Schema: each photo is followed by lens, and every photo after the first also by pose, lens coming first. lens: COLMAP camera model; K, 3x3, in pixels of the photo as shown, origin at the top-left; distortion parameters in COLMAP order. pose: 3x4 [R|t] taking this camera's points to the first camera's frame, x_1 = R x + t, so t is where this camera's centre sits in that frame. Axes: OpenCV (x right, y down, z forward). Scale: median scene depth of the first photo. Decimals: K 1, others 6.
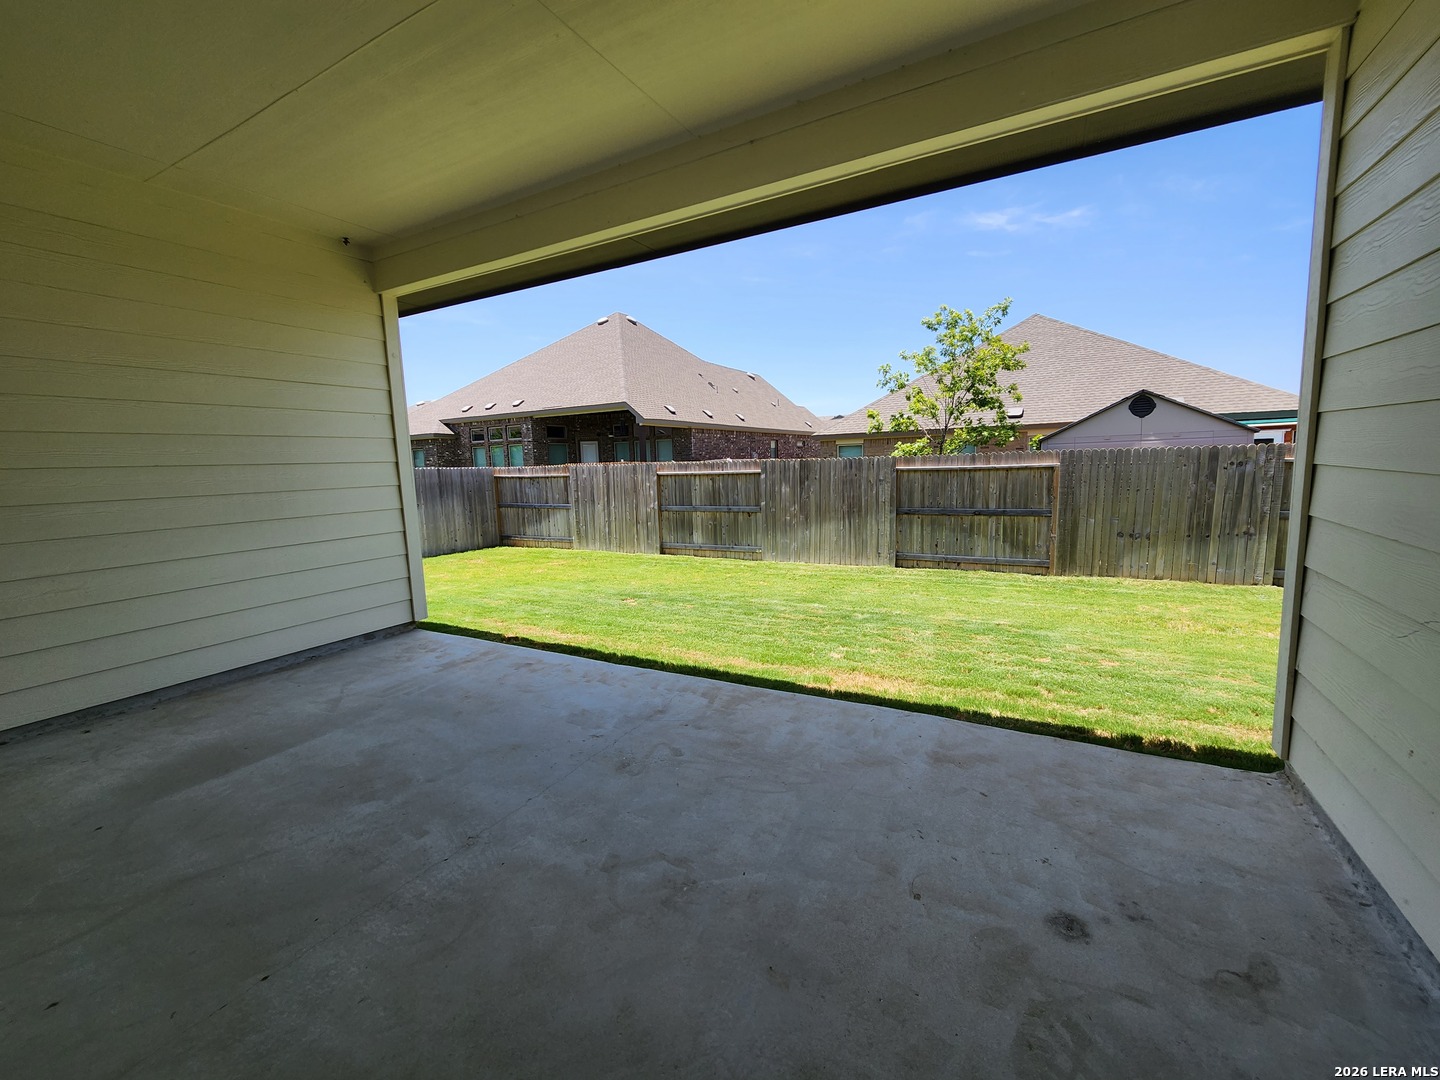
lens RADIAL K [[586.6, 0, 720.3], [0, 586.6, 542.7], [0, 0, 1]] dist [0.000987, -0.001742]
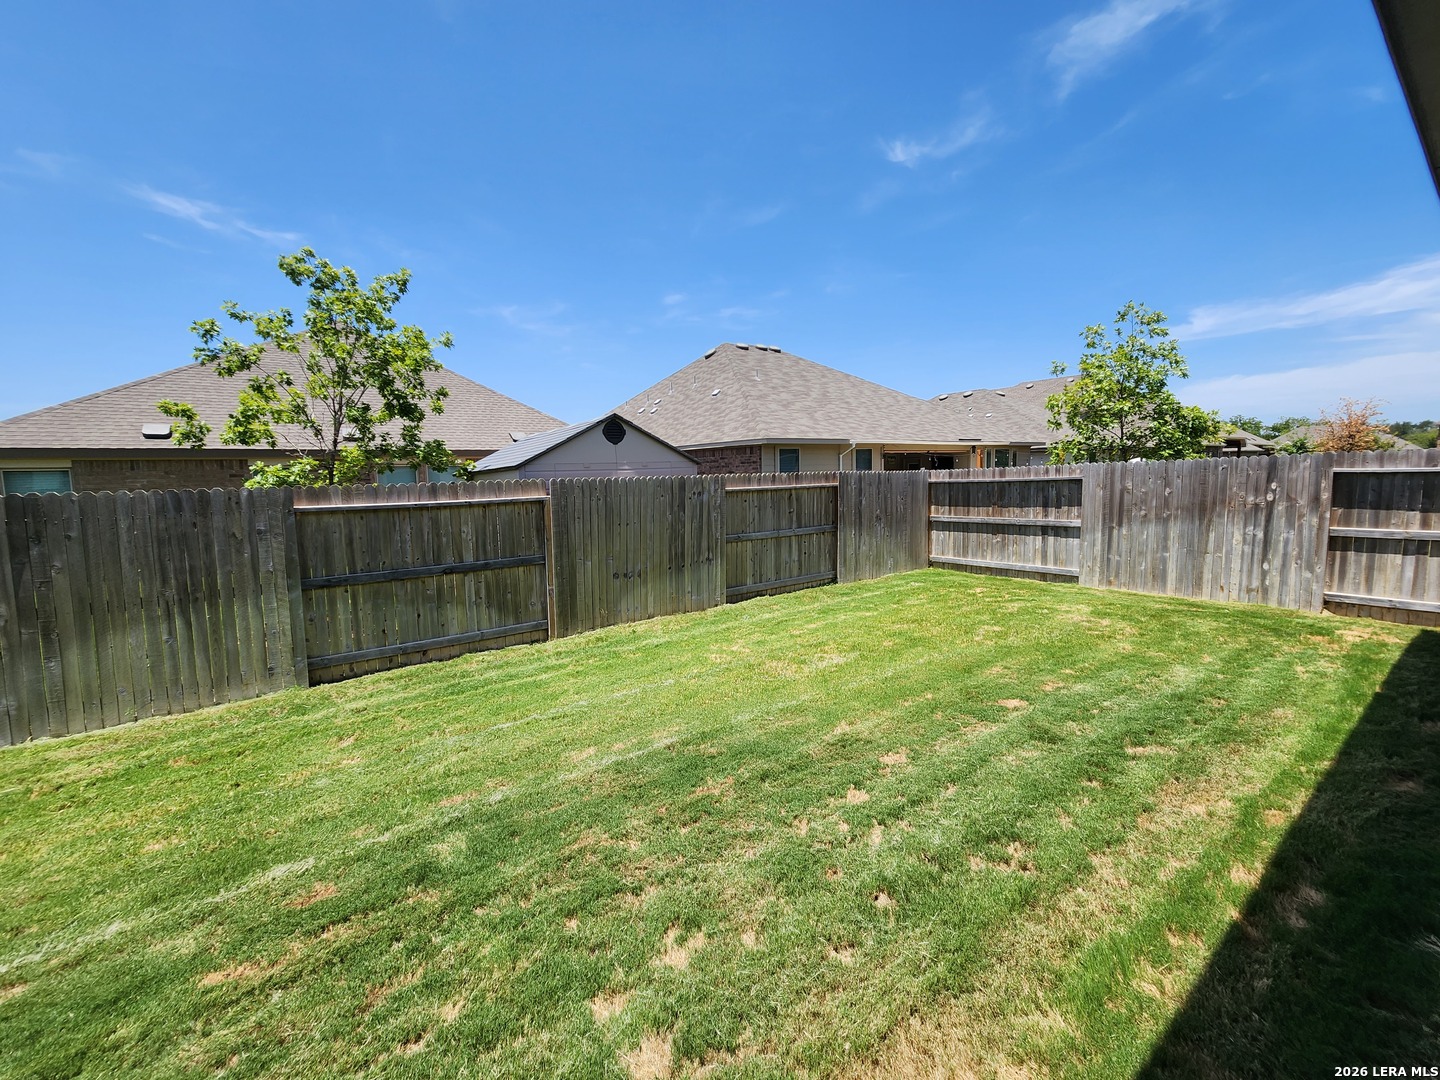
lens RADIAL K [[586.6, 0, 729.9], [0, 586.6, 538.7], [0, 0, 1]] dist [0.000987, -0.001742]
pose [[0.406664, -0.076788, 0.910345, -0.037671], [0.137696, 0.990230, 0.022016, -0.059793], [-0.903142, 0.116398, 0.413264, 0.445967]]
